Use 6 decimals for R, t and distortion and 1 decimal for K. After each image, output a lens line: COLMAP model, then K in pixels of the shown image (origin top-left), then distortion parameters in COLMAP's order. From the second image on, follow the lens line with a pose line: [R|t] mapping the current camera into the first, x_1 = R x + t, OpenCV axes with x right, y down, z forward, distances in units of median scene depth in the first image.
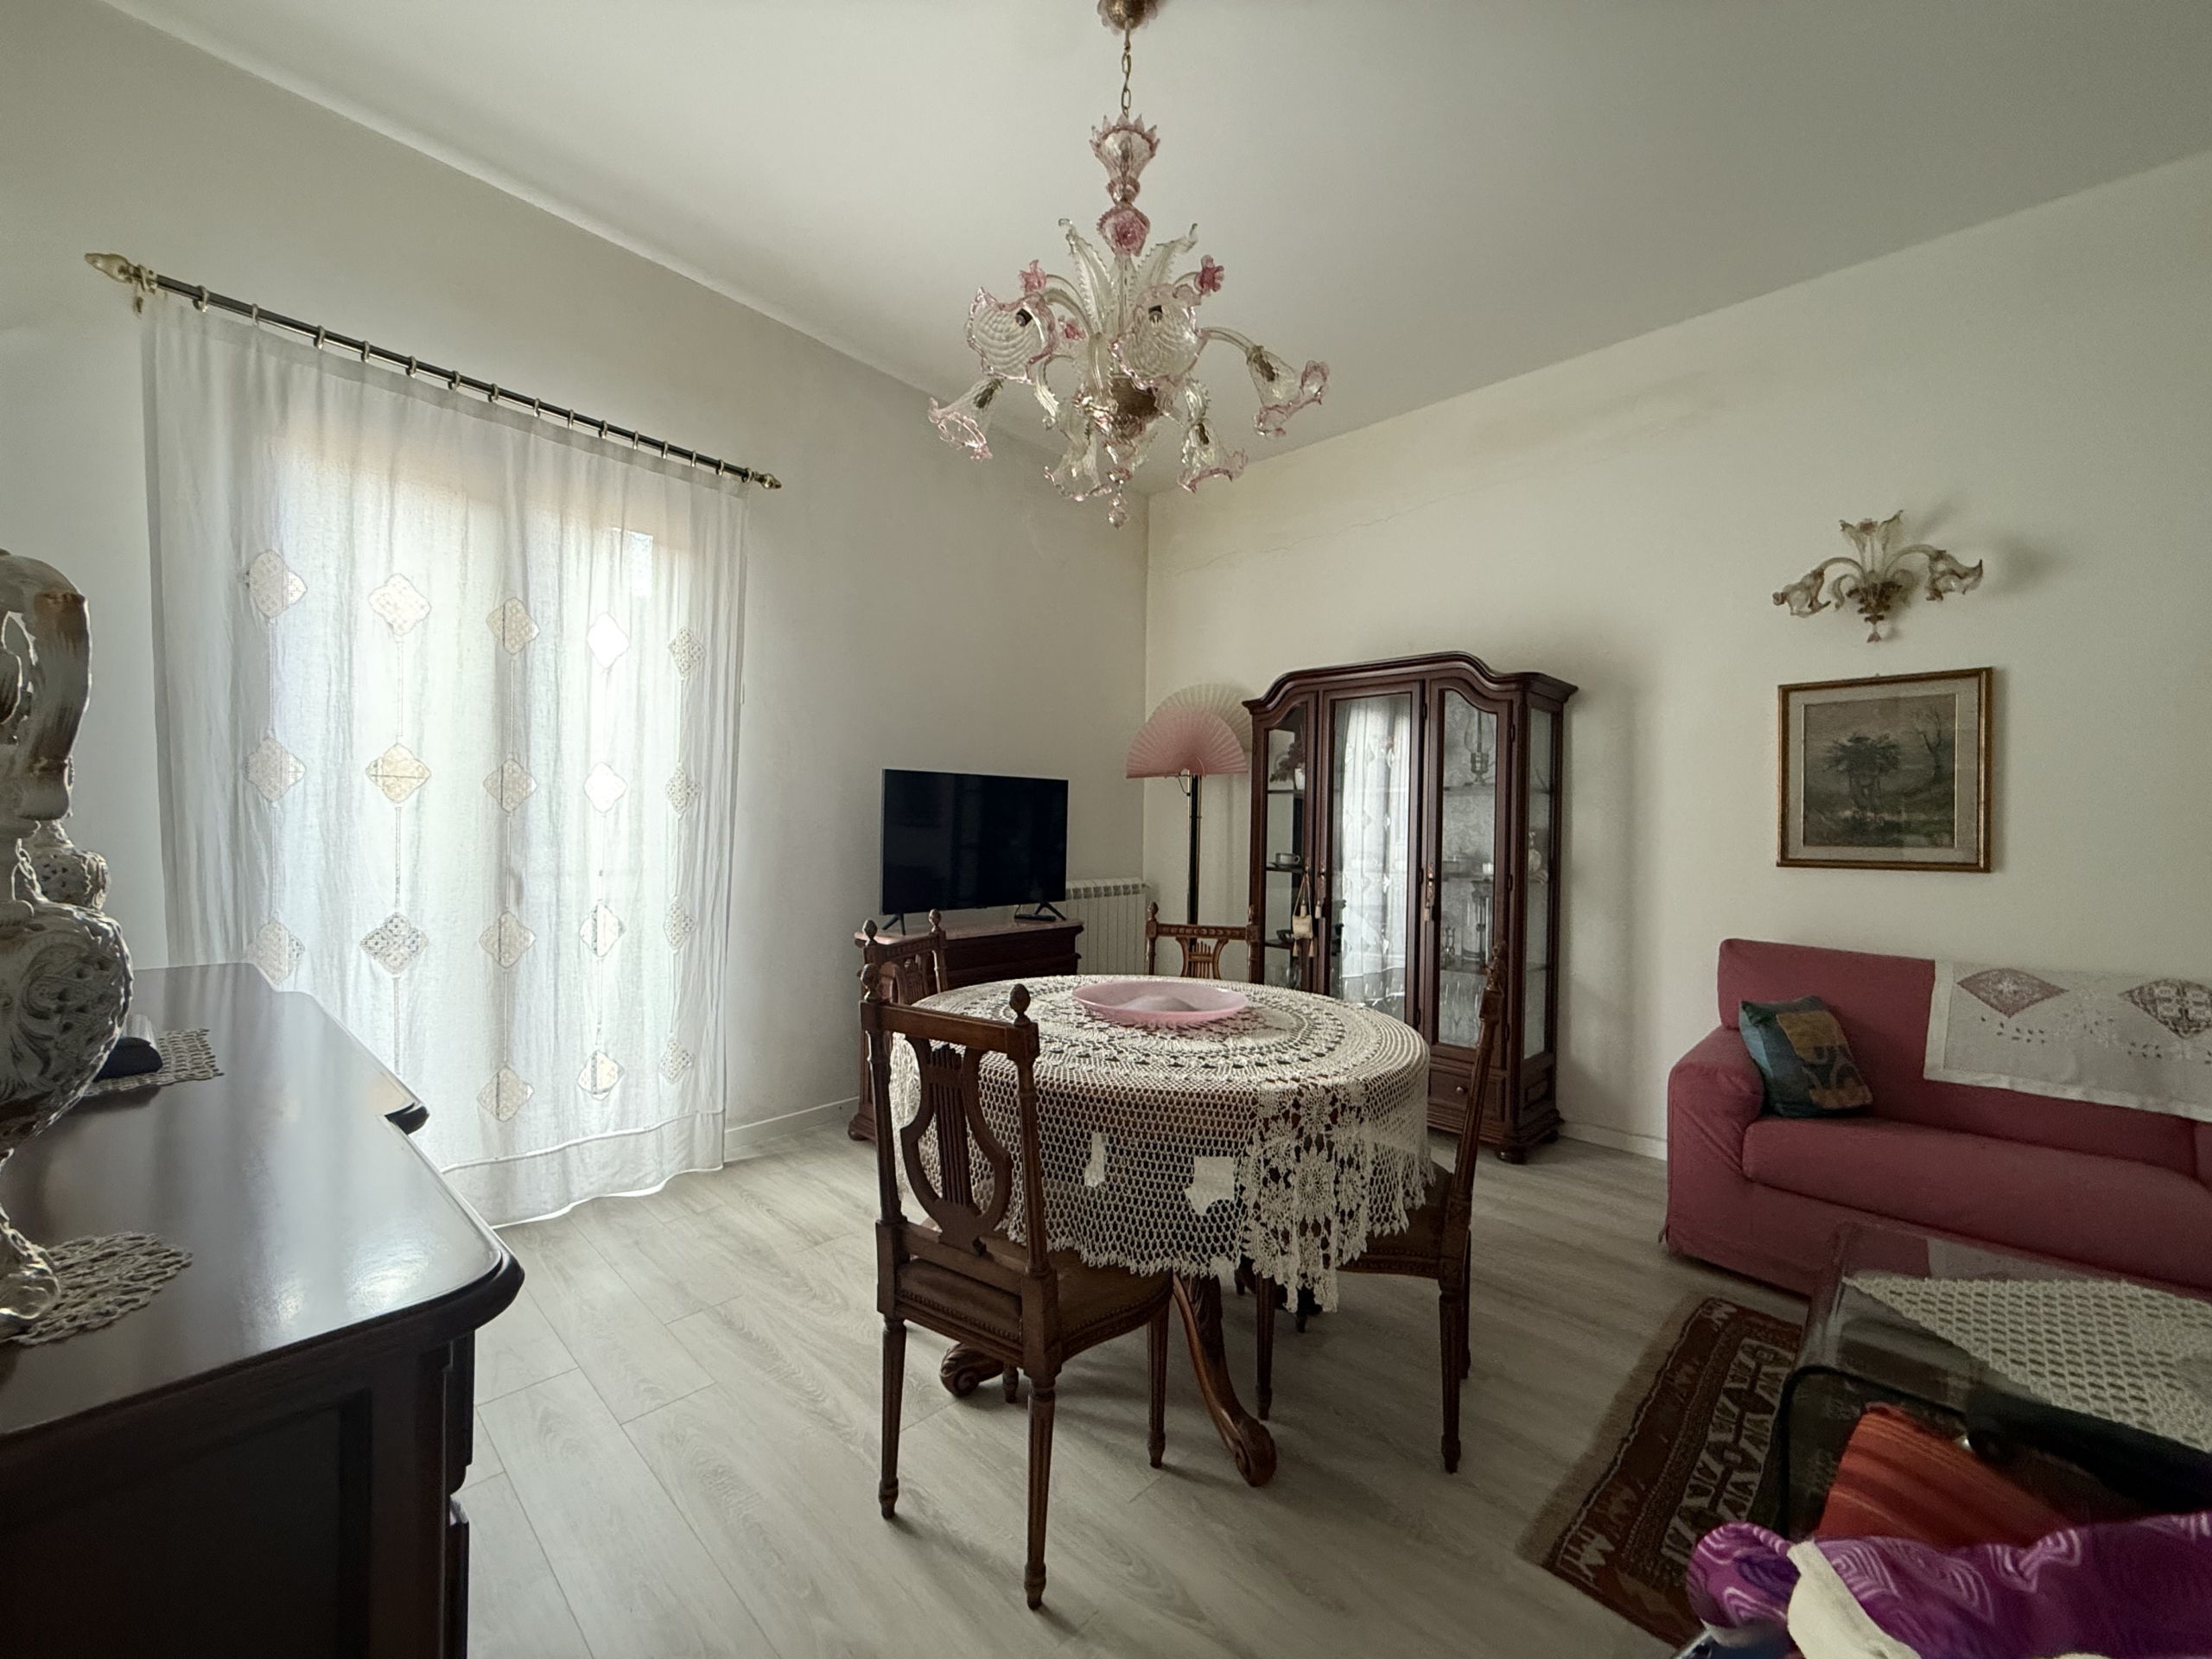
lens RADIAL K [[888.5, 0, 1099.8], [0, 888.5, 824.3], [0, 0, 1]] dist [-0.000757, 0.000229]
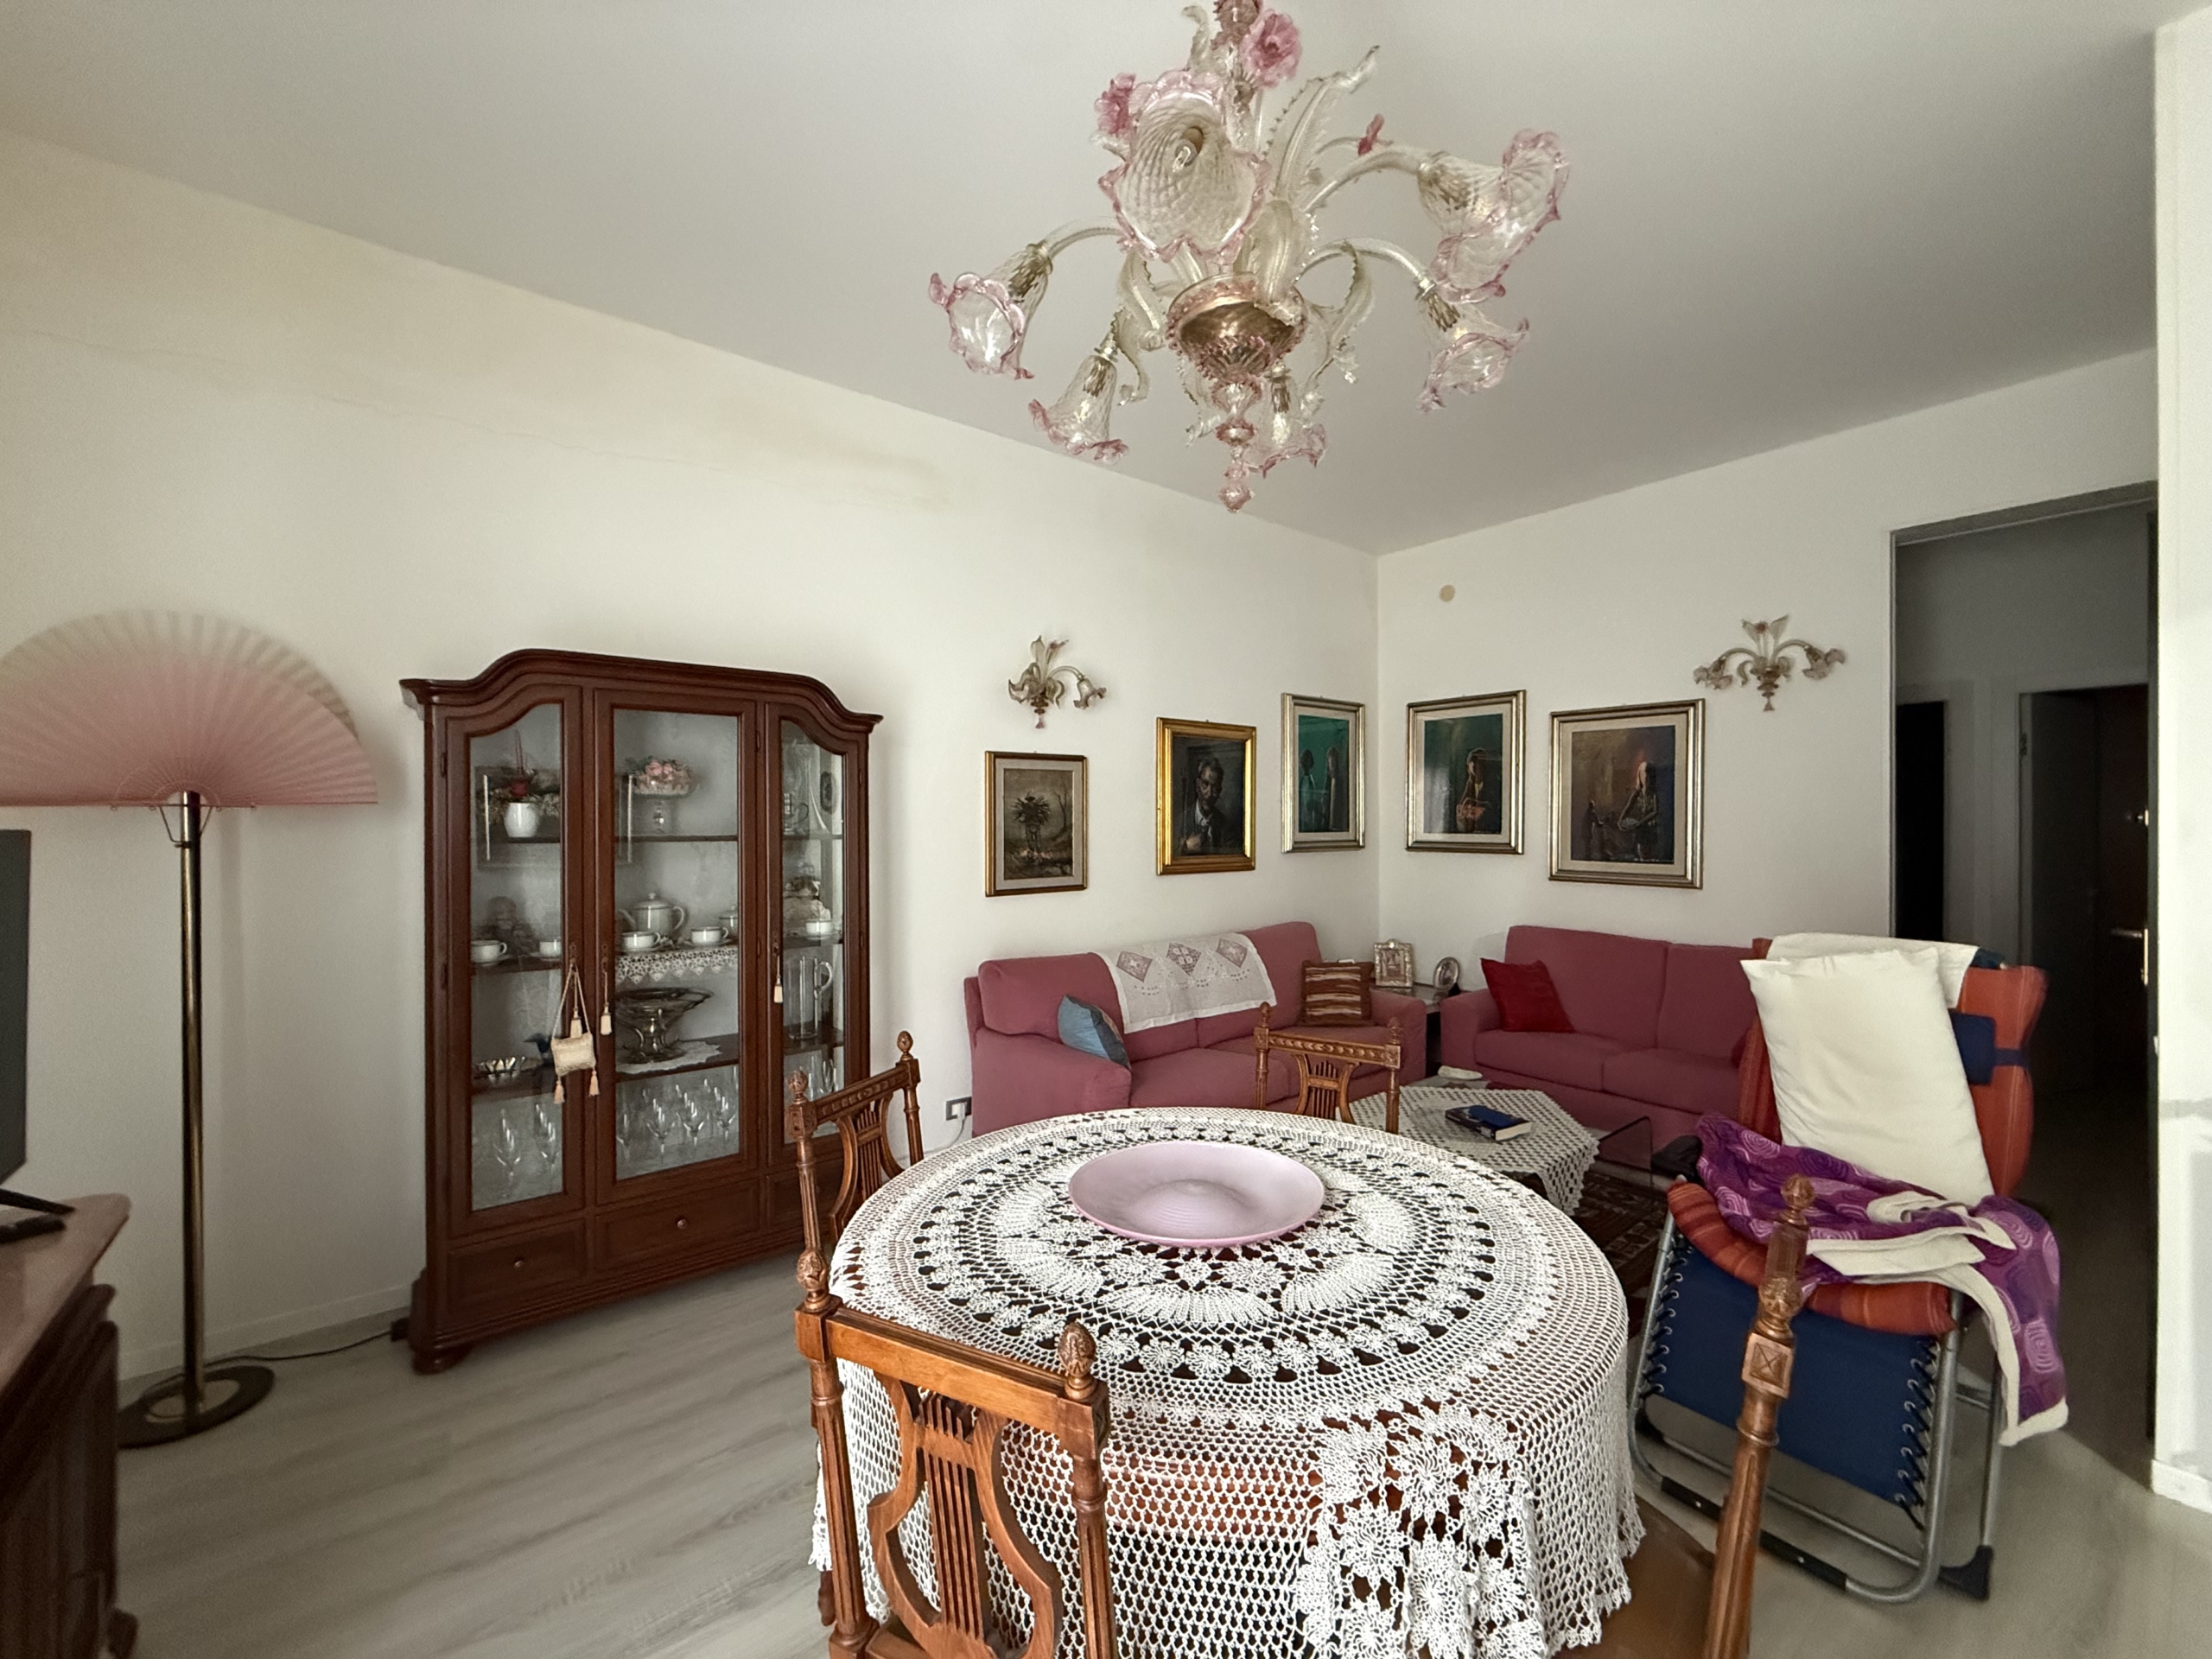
lens RADIAL K [[888.5, 0, 1099.8], [0, 888.5, 824.3], [0, 0, 1]] dist [-0.000757, 0.000229]
pose [[0.126631, -0.018572, 0.991776, -0.469420], [0.000979, 0.999827, 0.018598, -0.080524], [-0.991949, -0.001384, 0.126627, 0.716173]]
